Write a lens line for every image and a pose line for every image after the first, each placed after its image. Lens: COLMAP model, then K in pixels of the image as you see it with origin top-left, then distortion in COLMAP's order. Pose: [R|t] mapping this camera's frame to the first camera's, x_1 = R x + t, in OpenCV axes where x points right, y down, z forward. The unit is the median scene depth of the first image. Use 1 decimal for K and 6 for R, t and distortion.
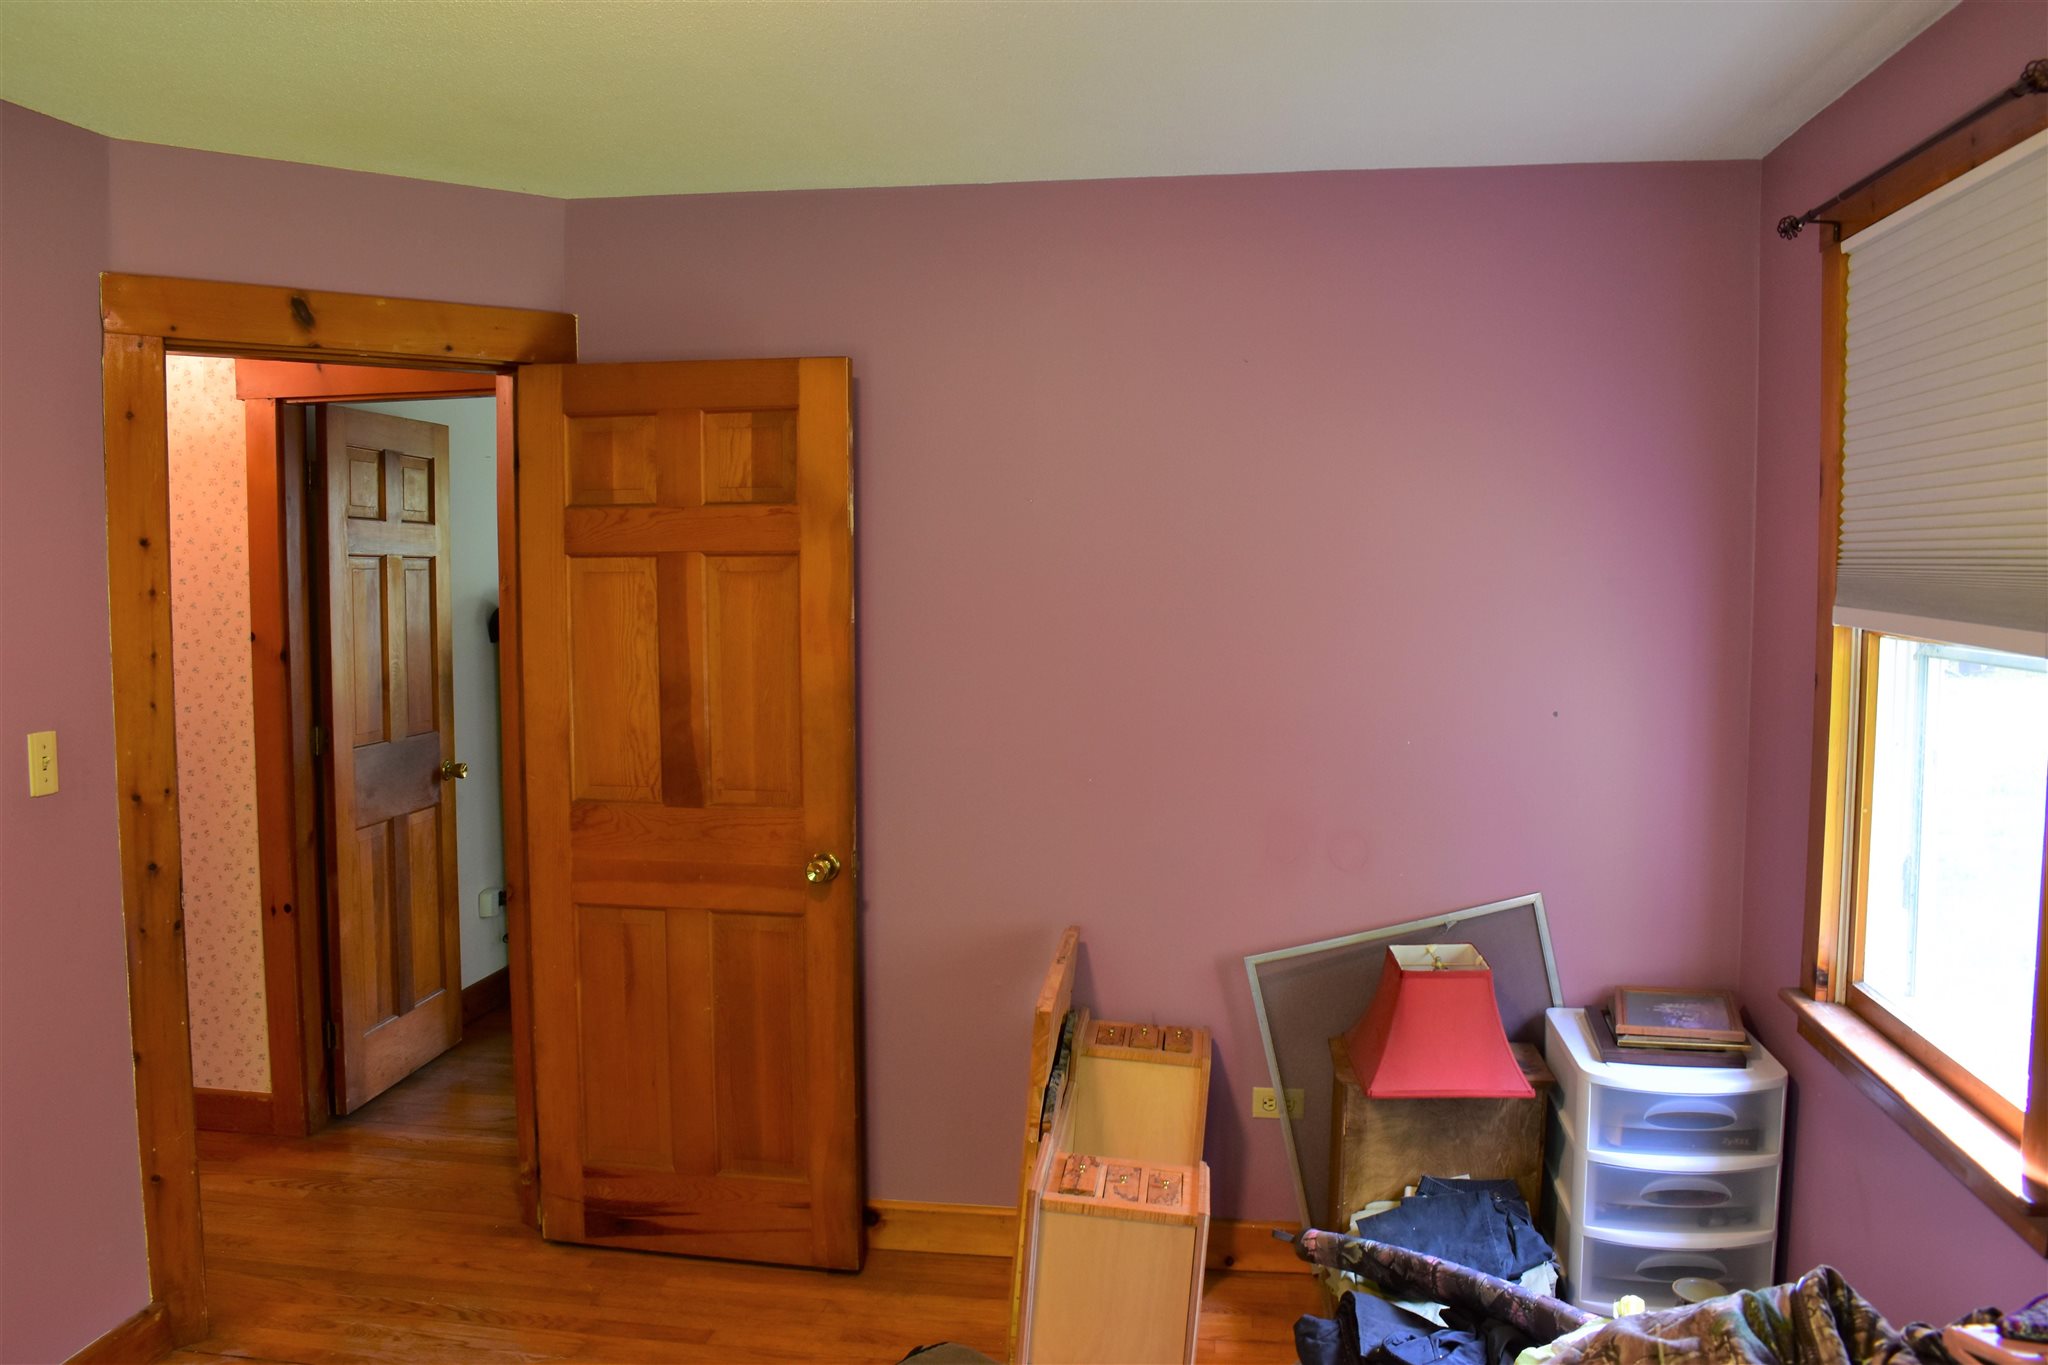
lens RADIAL K [[1598.3, 0, 1022.2], [0, 1598.3, 685.3], [0, 0, 1]] dist [-0.099421, 0.019521]
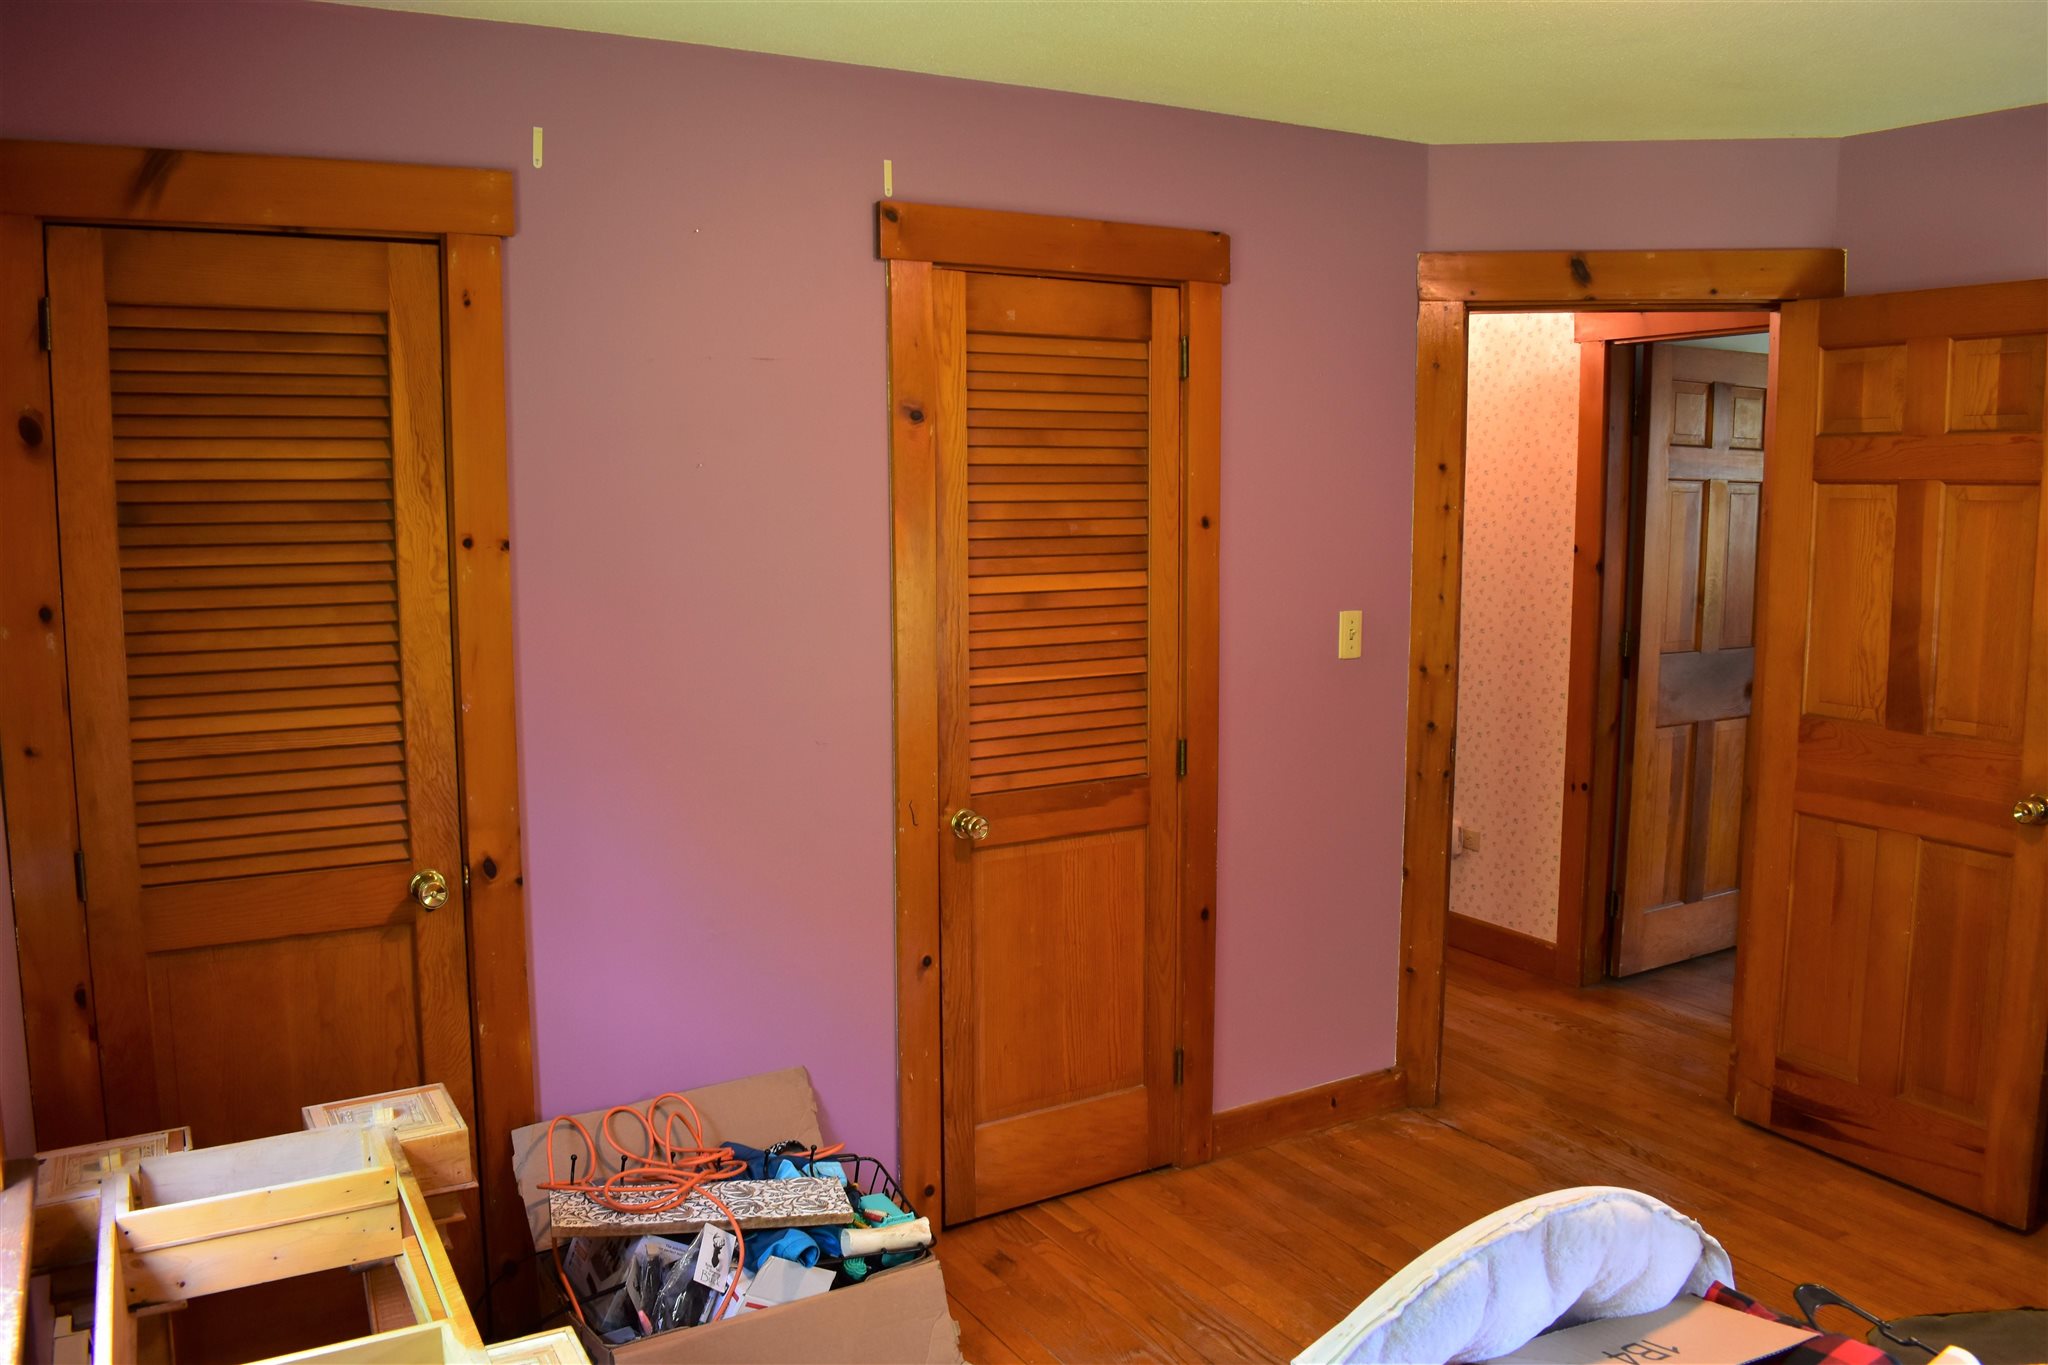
lens RADIAL K [[1598.3, 0, 1022.2], [0, 1598.3, 685.3], [0, 0, 1]] dist [-0.099421, 0.019521]
pose [[0.621404, 0.097984, -0.777339, 0.201821], [-0.060415, 0.995188, 0.077148, 0.004616], [0.781158, -0.000977, 0.624333, -0.057925]]
